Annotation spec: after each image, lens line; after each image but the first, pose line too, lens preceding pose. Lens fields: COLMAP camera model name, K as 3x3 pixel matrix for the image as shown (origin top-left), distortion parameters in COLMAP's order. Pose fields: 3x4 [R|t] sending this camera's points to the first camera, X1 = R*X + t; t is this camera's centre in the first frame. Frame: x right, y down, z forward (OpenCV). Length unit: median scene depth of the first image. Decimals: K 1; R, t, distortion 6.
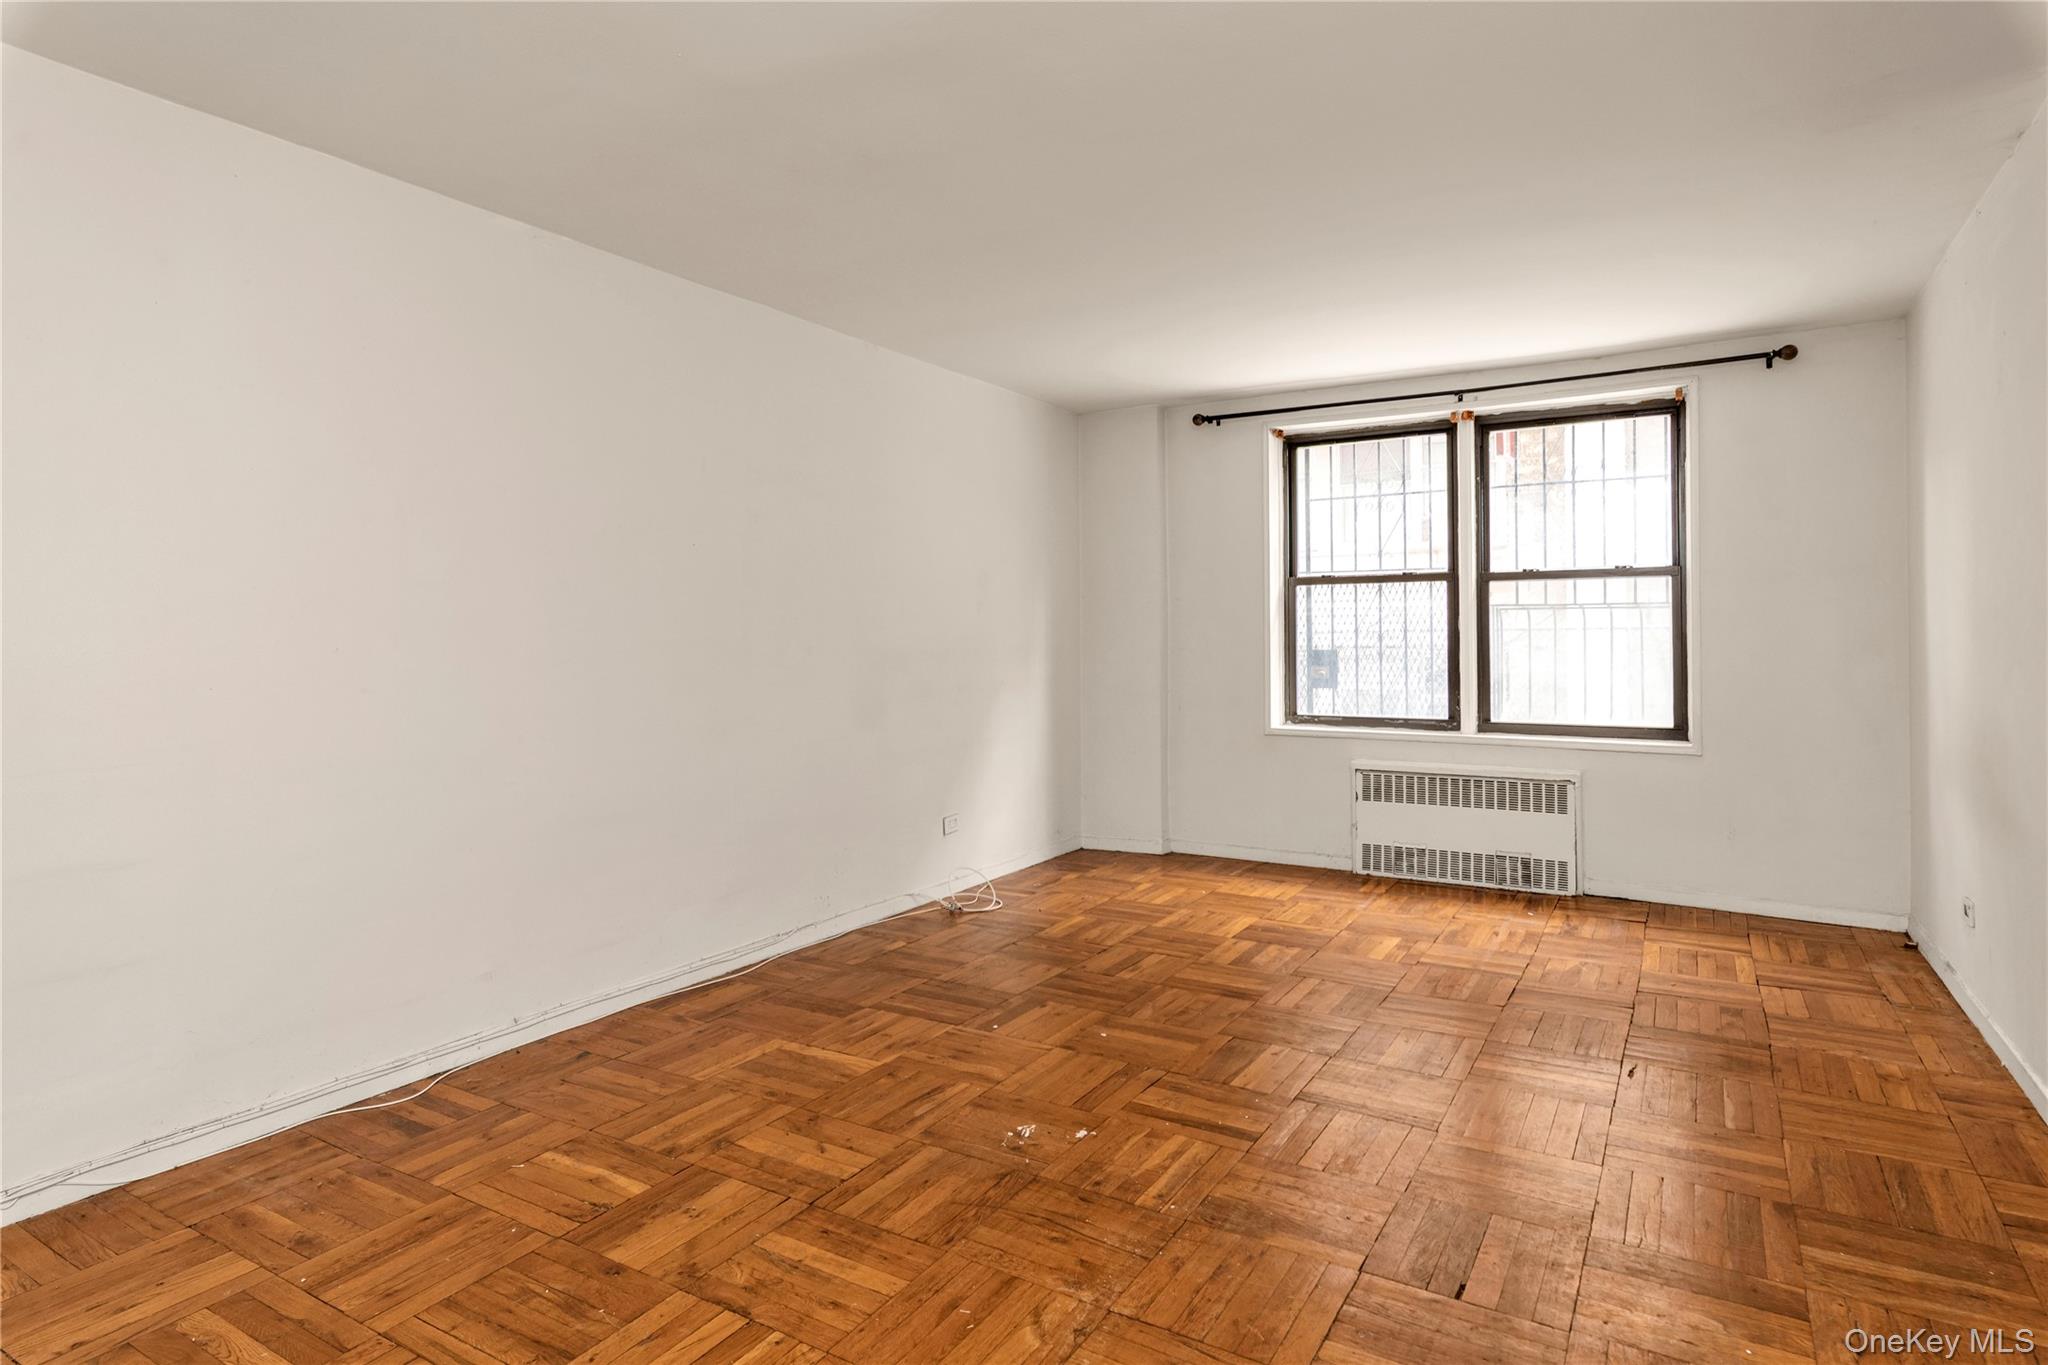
lens RADIAL K [[1121.8, 0, 1020.1], [0, 1121.8, 639.9], [0, 0, 1]] dist [-0.003407, 0.000476]
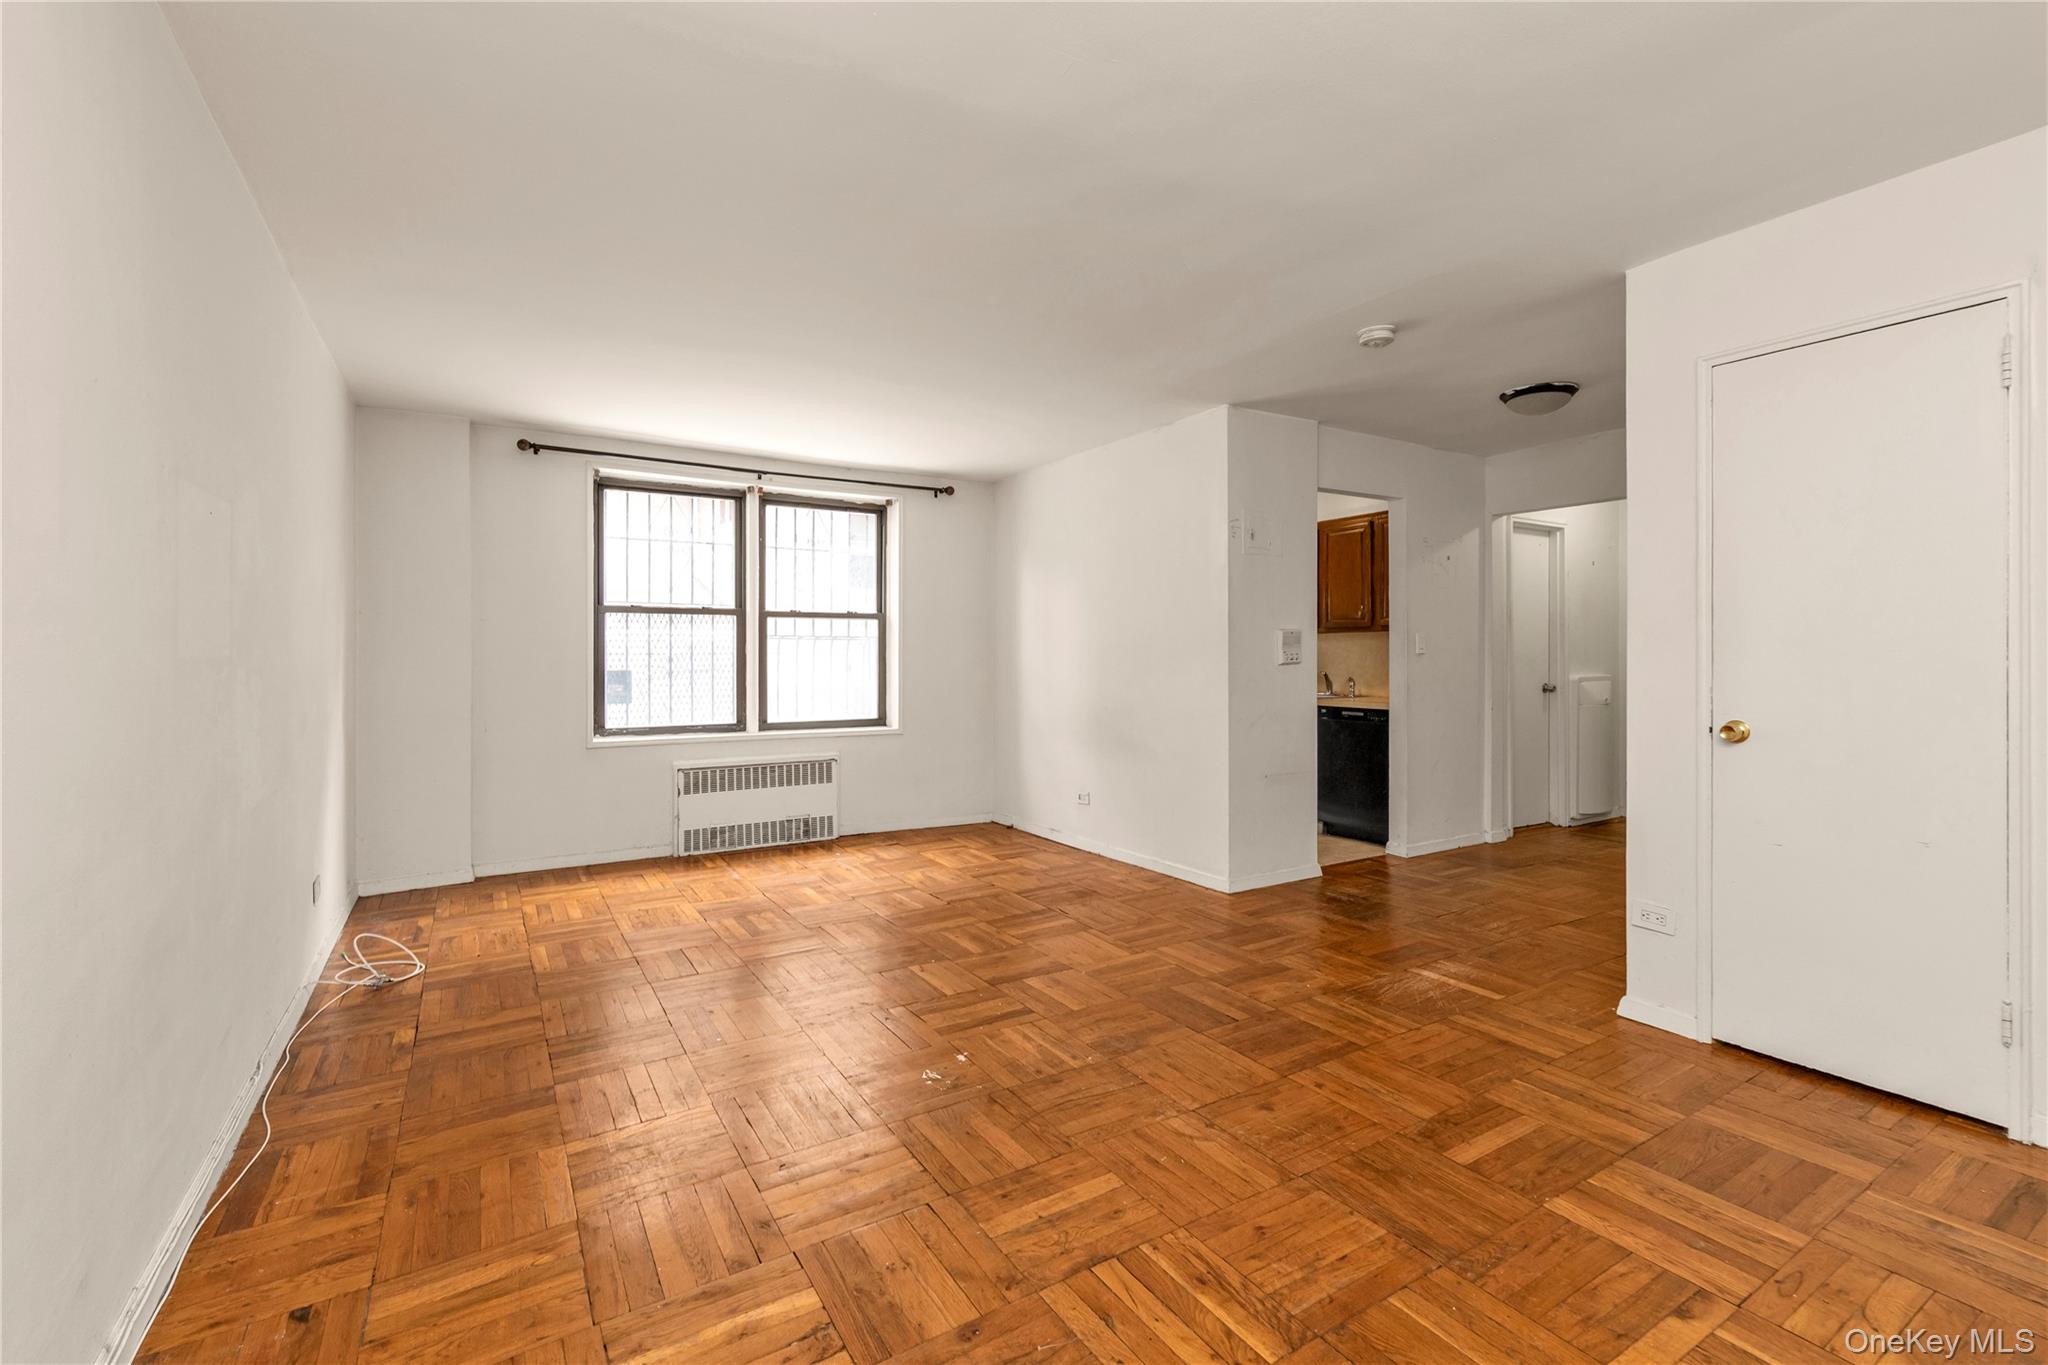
lens RADIAL K [[886.5, 0, 1044.0], [0, 886.5, 669.8], [0, 0, 1]] dist [0.000594, -0.000013]
pose [[0.442999, -0.008371, 0.896483, -0.387172], [0.000953, 0.999960, 0.008866, 0.001118], [-0.896522, -0.003073, 0.442989, 0.240414]]
